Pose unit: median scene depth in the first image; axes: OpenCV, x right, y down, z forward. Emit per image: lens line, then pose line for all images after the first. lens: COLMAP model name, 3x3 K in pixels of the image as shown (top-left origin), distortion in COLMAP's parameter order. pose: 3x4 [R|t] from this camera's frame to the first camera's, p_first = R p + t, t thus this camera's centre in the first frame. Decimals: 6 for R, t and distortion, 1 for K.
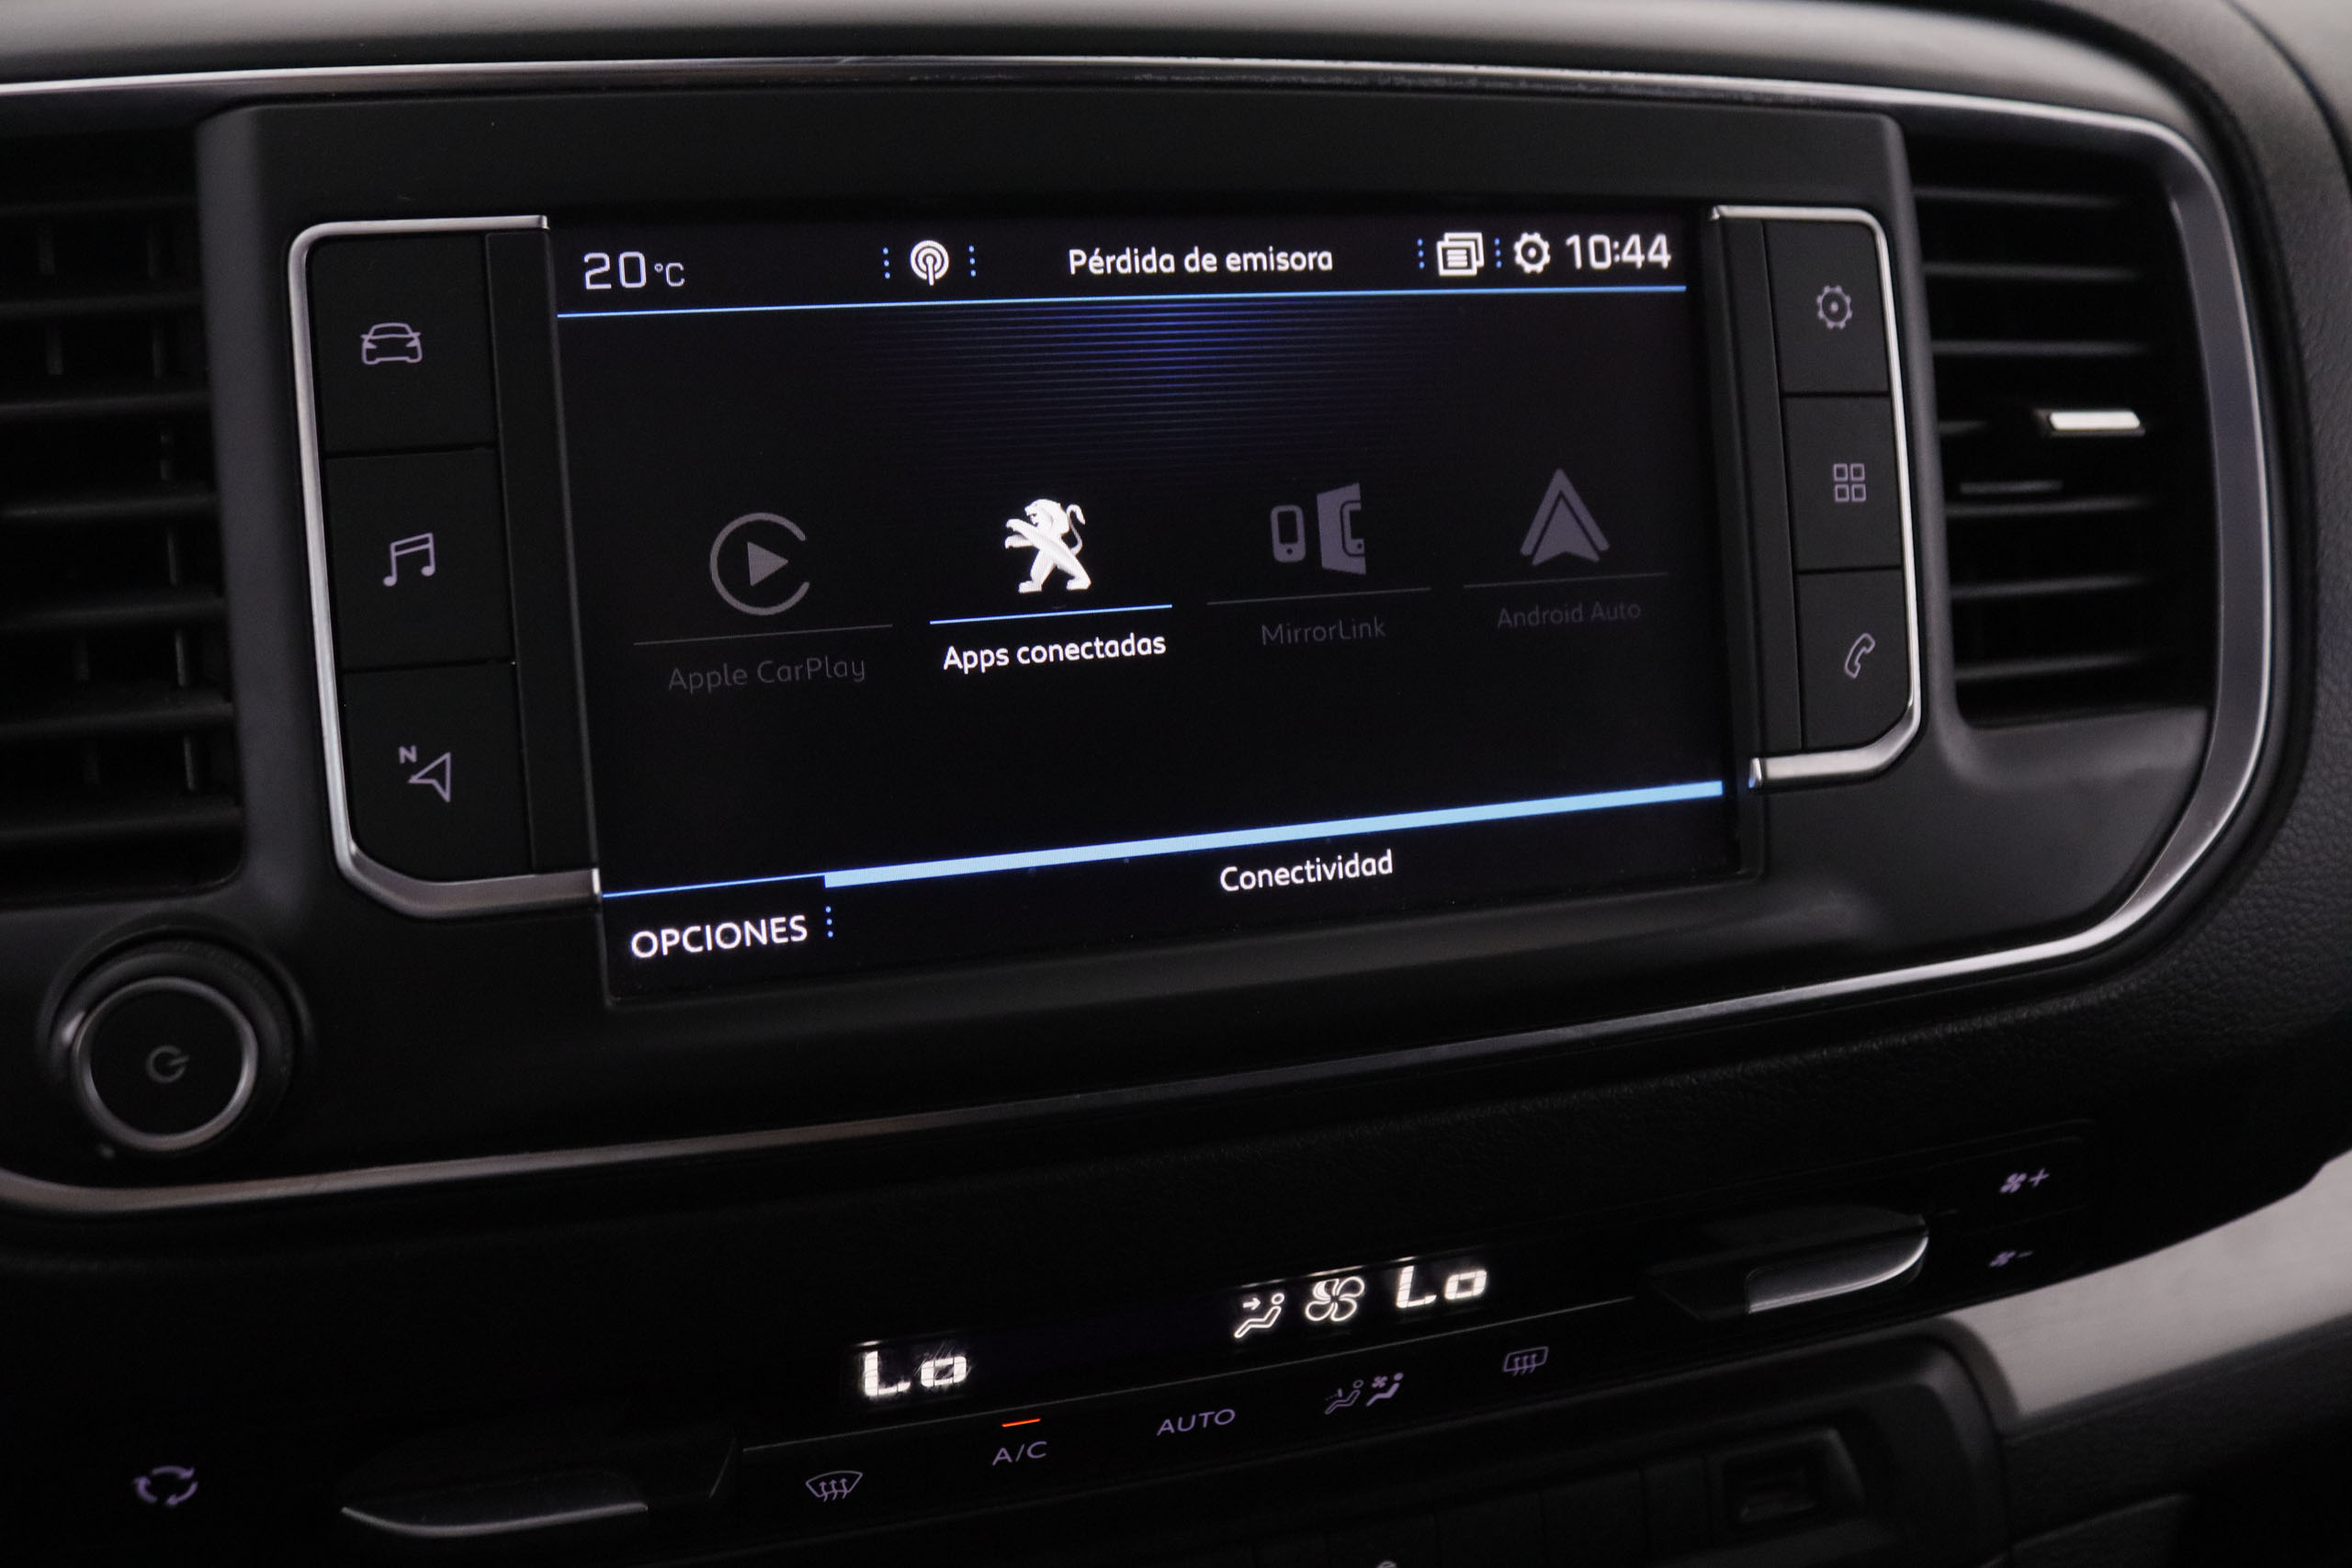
lens RADIAL K [[2281.2, 0, 1186.8], [0, 2281.2, 764.9], [0, 0, 1]] dist [-0.082098, 0.000000]
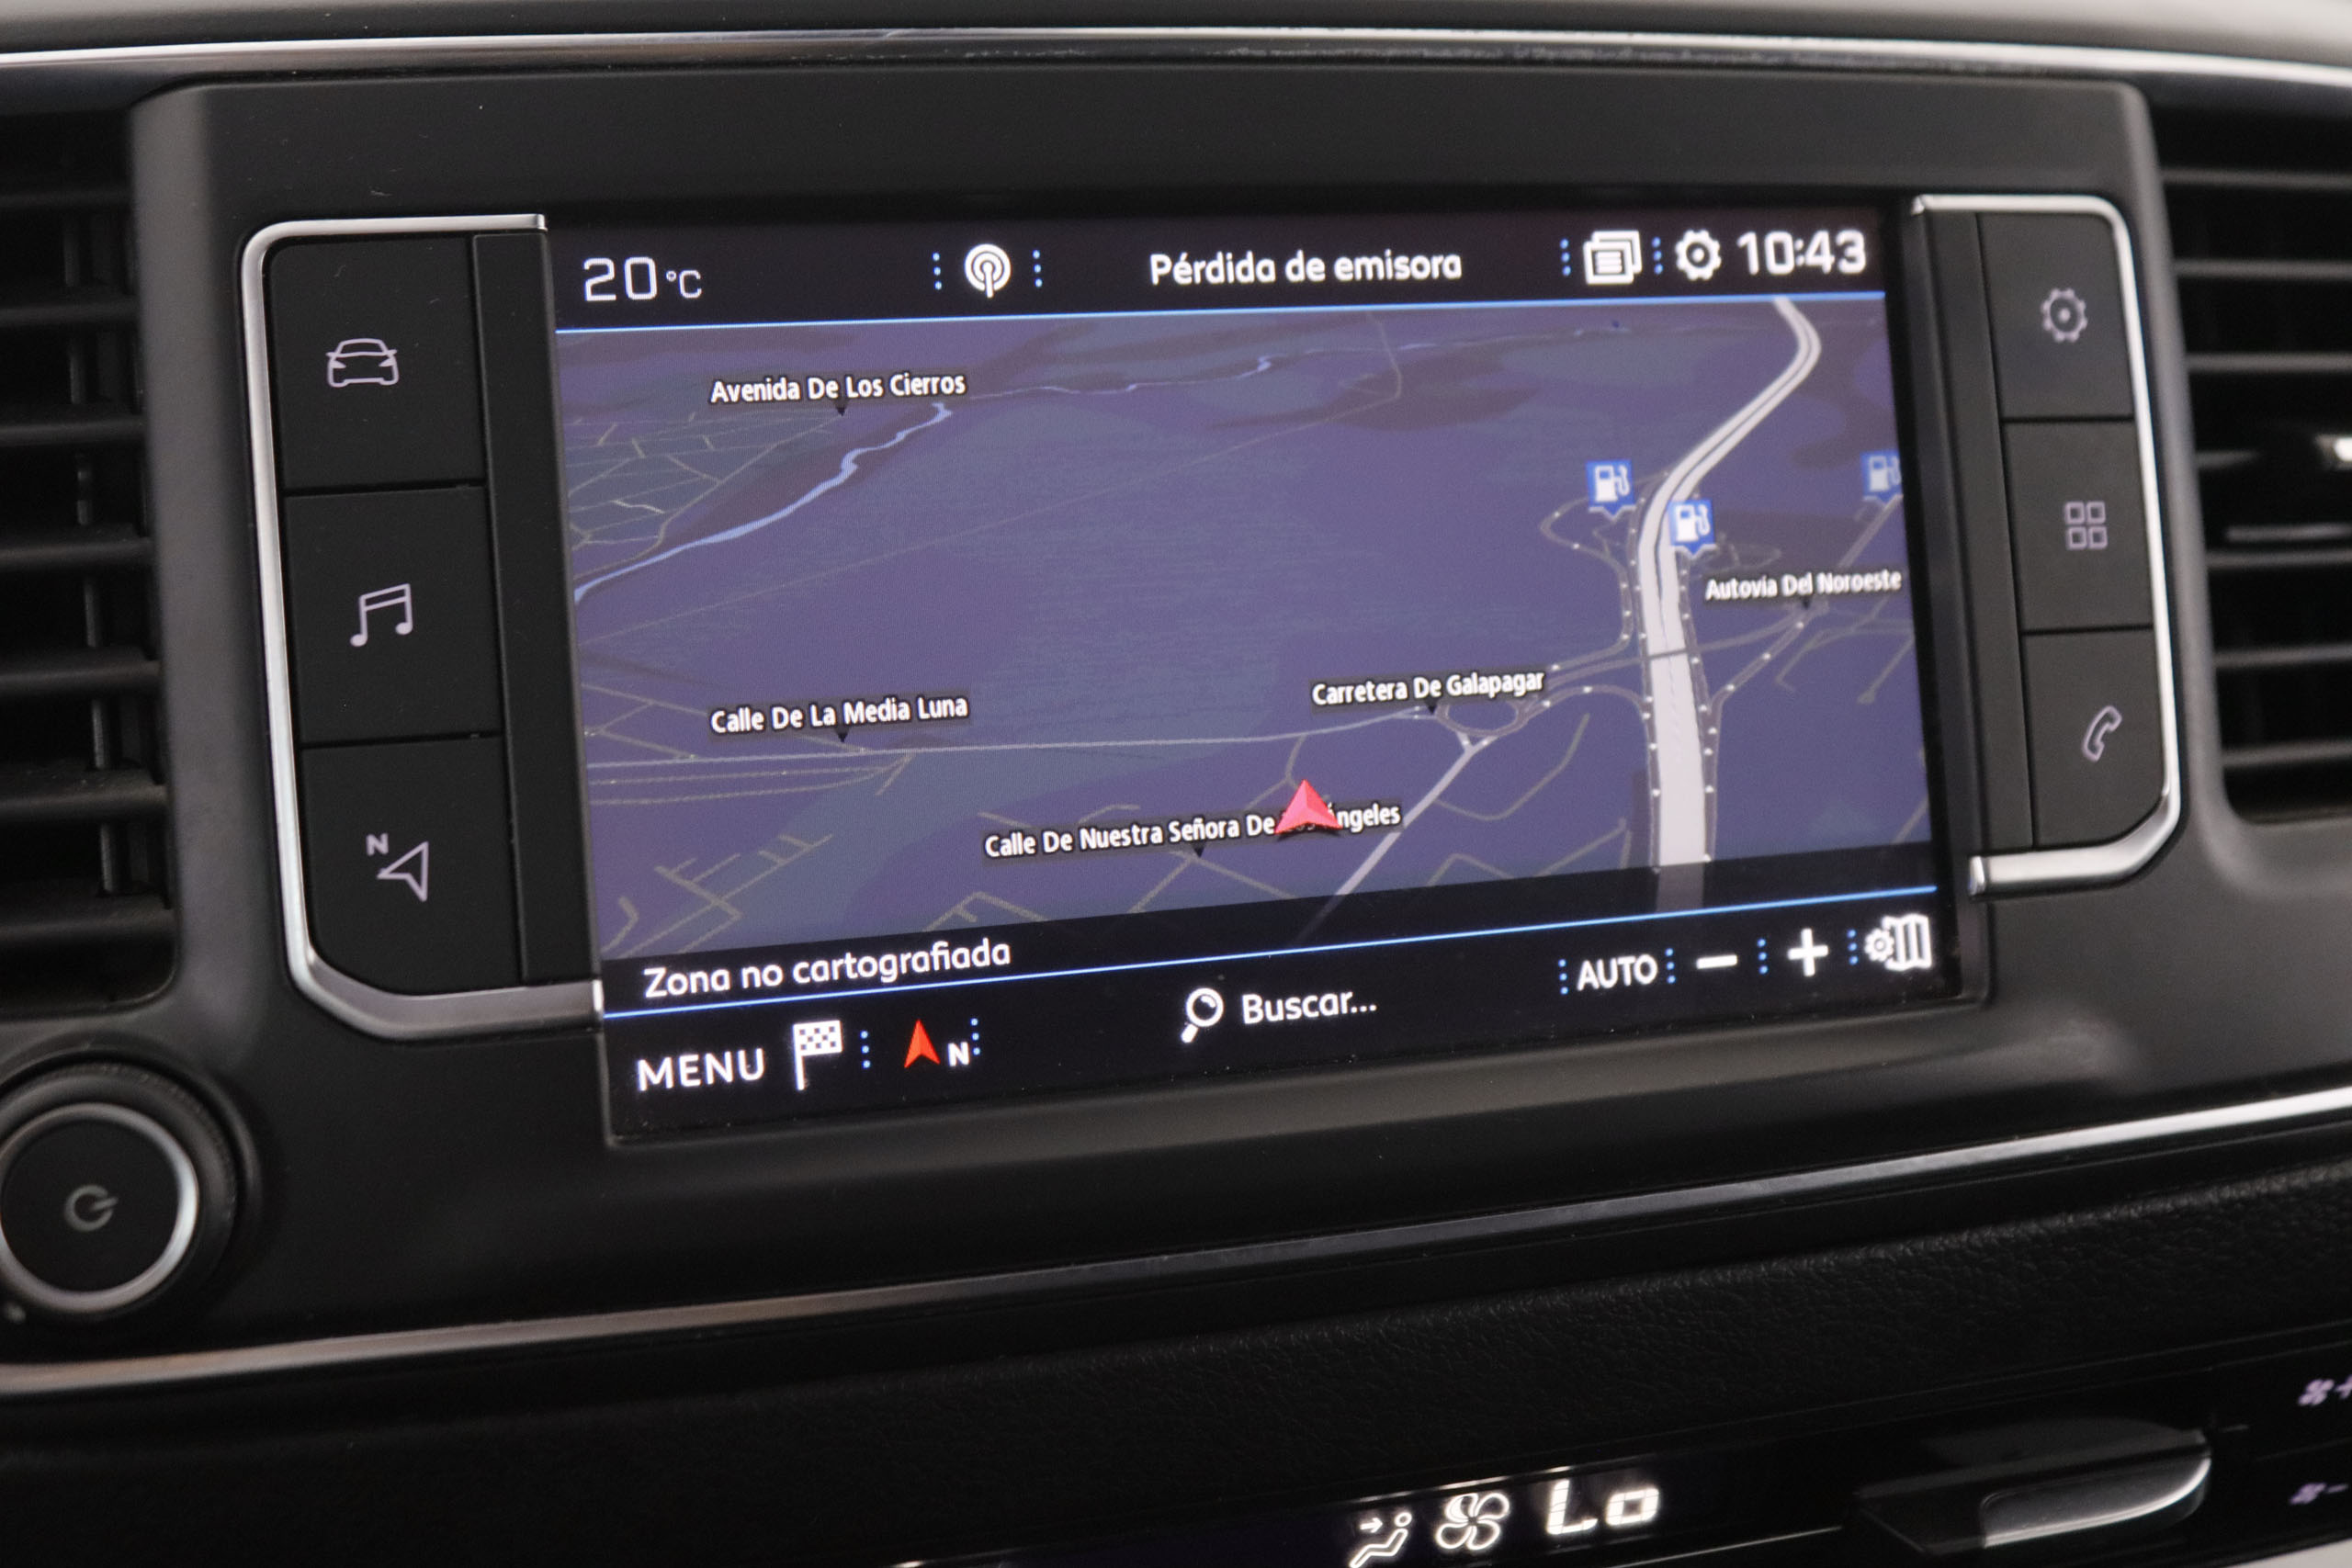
lens RADIAL K [[2973.9, 0, 1184.4], [0, 2973.9, 760.2], [0, 0, 1]] dist [-0.015867, 0.000000]
pose [[0.999797, -0.004150, -0.019714, -0.016734], [0.002944, 0.998145, -0.060806, 0.026830], [0.019930, 0.060735, 0.997955, -0.088834]]
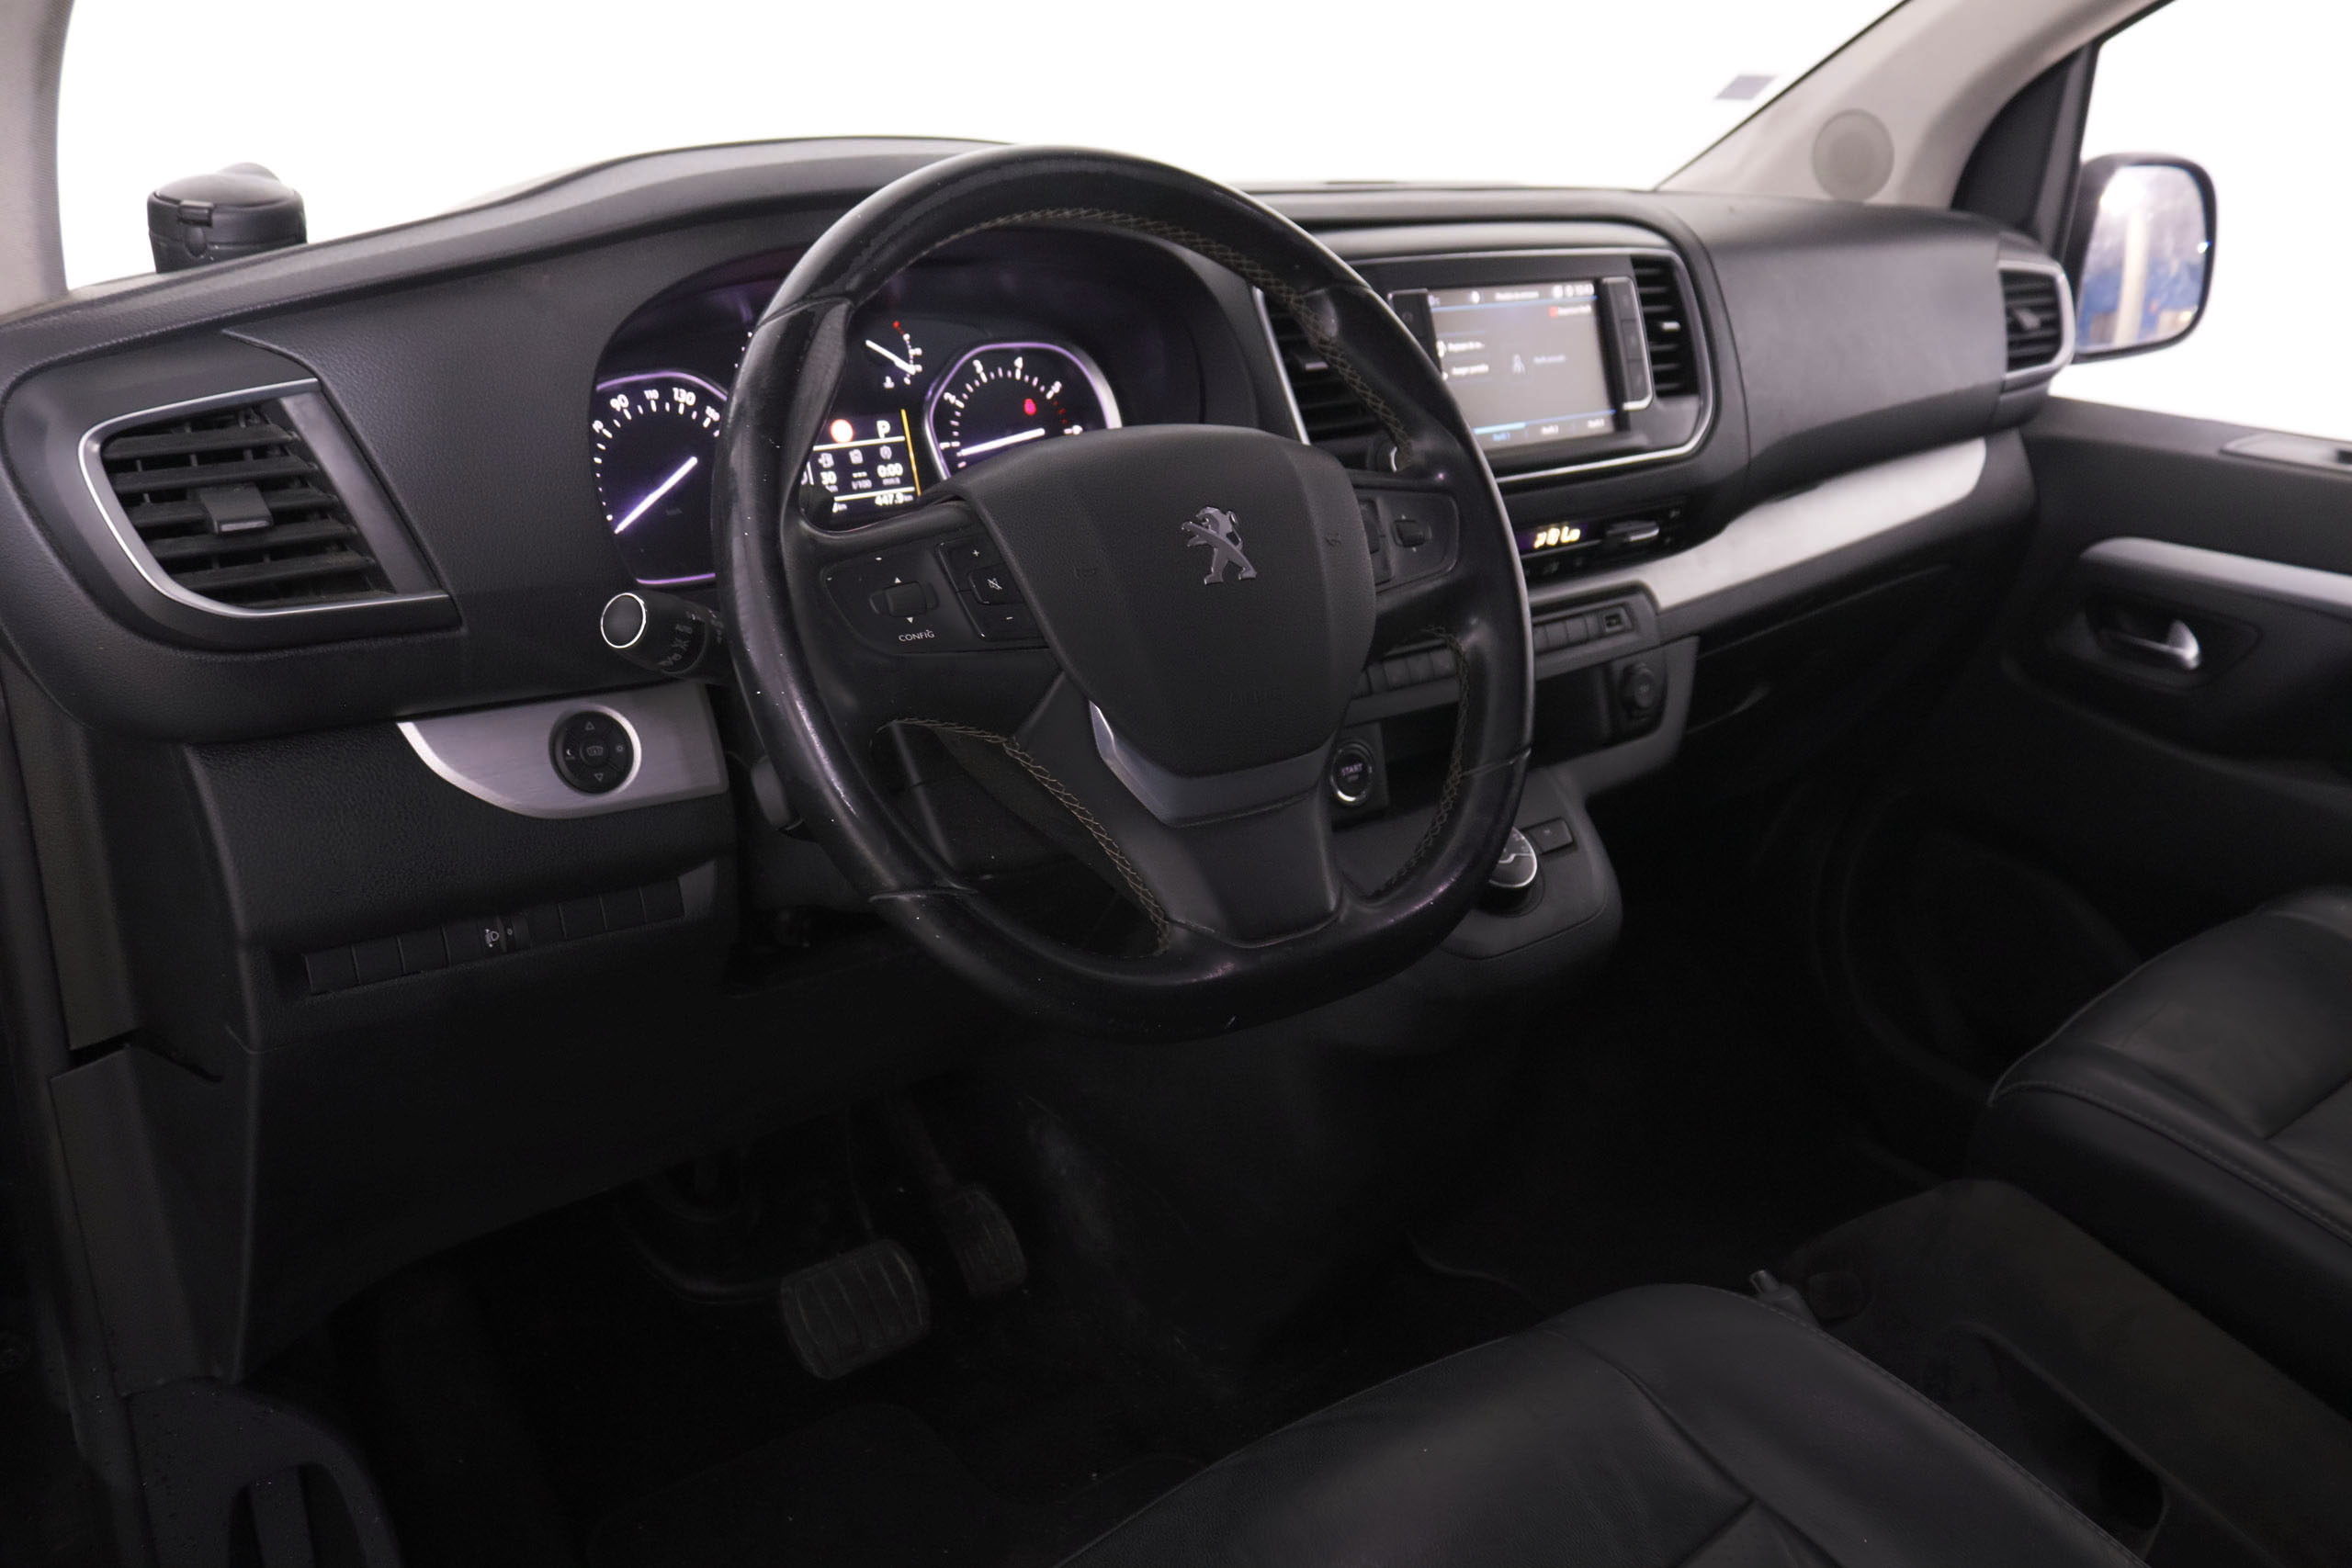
lens RADIAL K [[2010.0, 0, 1185.6], [0, 2010.0, 770.7], [0, 0, 1]] dist [-0.138686, 0.088821]
pose [[0.936183, -0.125316, 0.328418, -1.892023], [0.120018, 0.992103, 0.036441, 0.457874], [-0.330391, 0.005300, 0.943829, -2.334492]]
